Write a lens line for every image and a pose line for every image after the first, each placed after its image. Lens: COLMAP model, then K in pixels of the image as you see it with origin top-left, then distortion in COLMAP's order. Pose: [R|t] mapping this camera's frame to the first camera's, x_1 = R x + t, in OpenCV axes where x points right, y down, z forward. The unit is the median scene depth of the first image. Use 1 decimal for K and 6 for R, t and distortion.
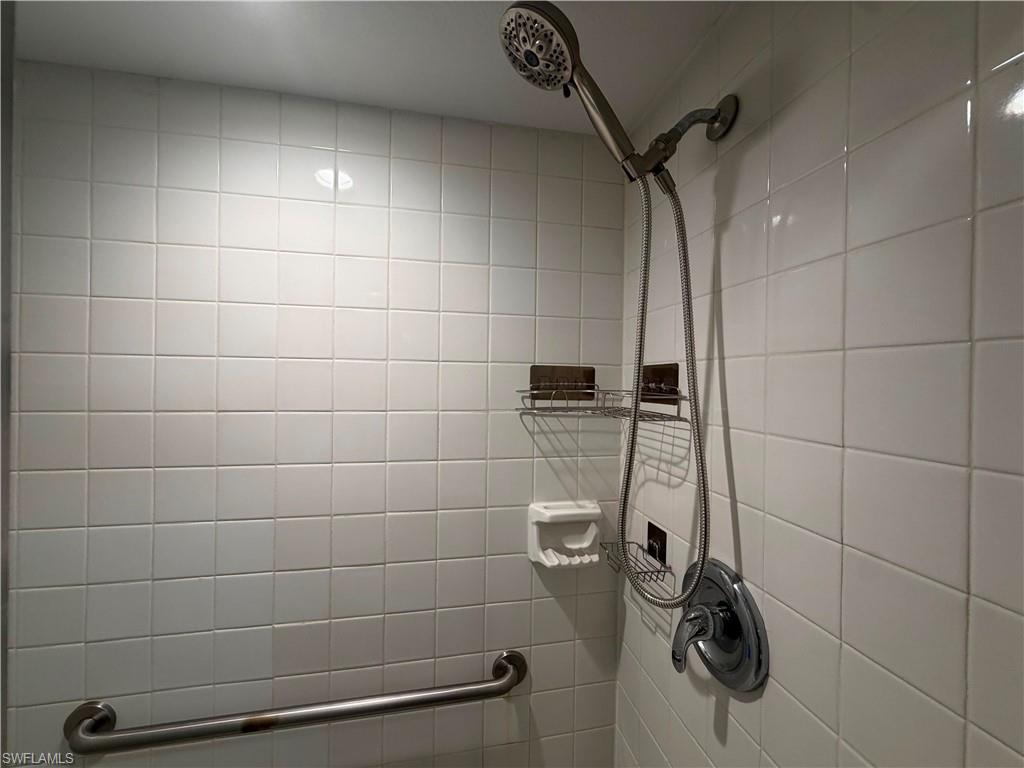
lens RADIAL K [[408.6, 0, 509.0], [0, 408.6, 382.8], [0, 0, 1]] dist [0.000239, -0.000033]
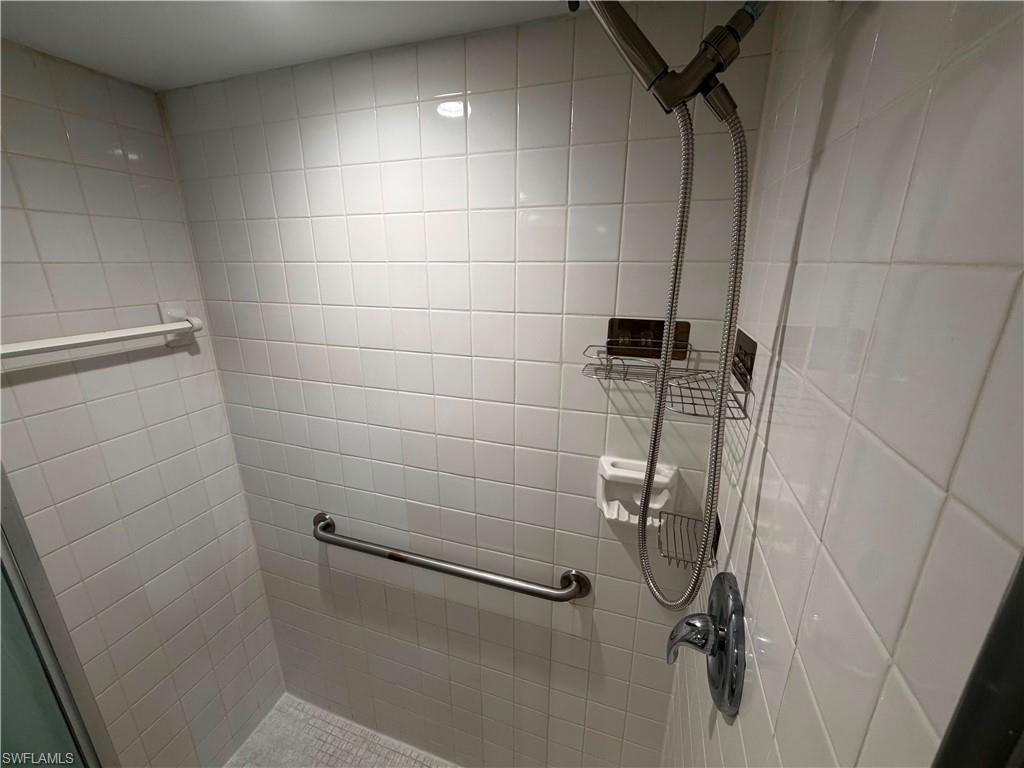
lens RADIAL K [[408.6, 0, 509.0], [0, 408.6, 382.8], [0, 0, 1]] dist [0.000239, -0.000033]
pose [[0.868593, 0.127130, -0.478941, 0.320789], [0.010079, 0.961797, 0.273578, -0.159591], [0.495424, -0.242456, 0.834128, 0.089998]]
